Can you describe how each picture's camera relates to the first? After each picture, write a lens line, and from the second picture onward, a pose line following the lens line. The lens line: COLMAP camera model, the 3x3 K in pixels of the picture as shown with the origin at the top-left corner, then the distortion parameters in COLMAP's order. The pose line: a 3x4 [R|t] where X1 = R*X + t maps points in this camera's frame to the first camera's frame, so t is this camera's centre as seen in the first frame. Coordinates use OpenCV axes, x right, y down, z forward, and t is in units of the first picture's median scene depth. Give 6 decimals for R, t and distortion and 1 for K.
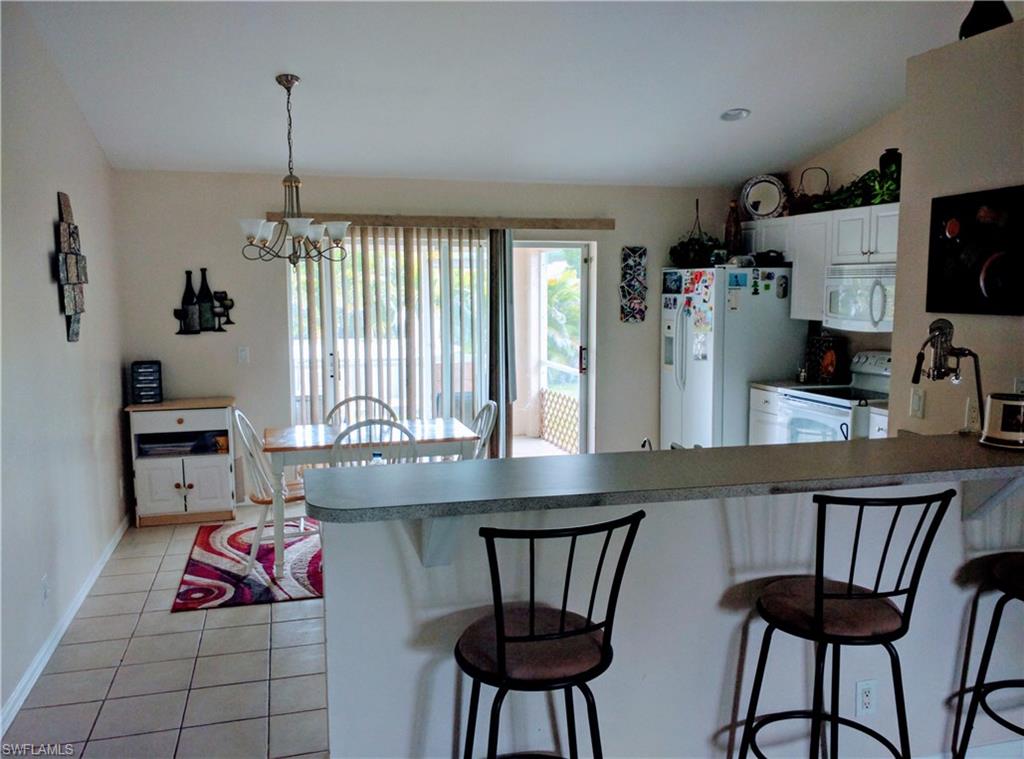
lens RADIAL K [[839.7, 0, 511.0], [0, 839.7, 375.9], [0, 0, 1]] dist [0.005660, 0.001033]
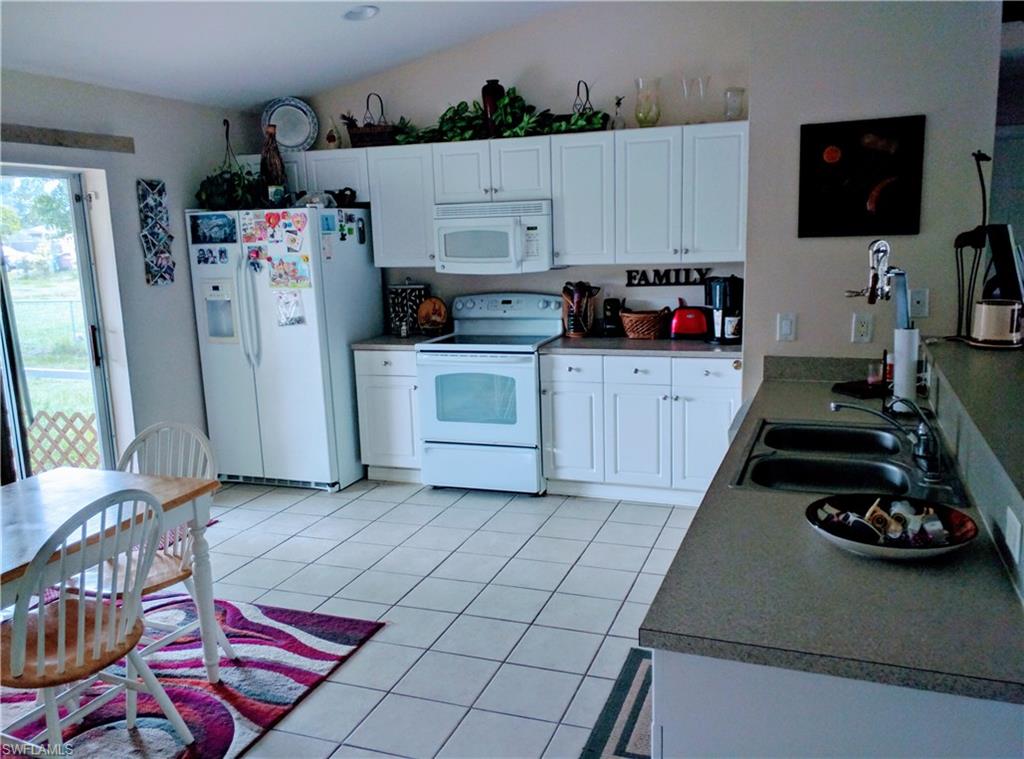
lens RADIAL K [[839.7, 0, 512.6], [0, 839.7, 386.9], [0, 0, 1]] dist [0.005660, 0.001033]
pose [[0.590576, -0.159484, 0.791066, -0.288897], [0.113291, 0.986954, 0.114399, -0.027567], [-0.798990, 0.022059, 0.600939, 0.345348]]
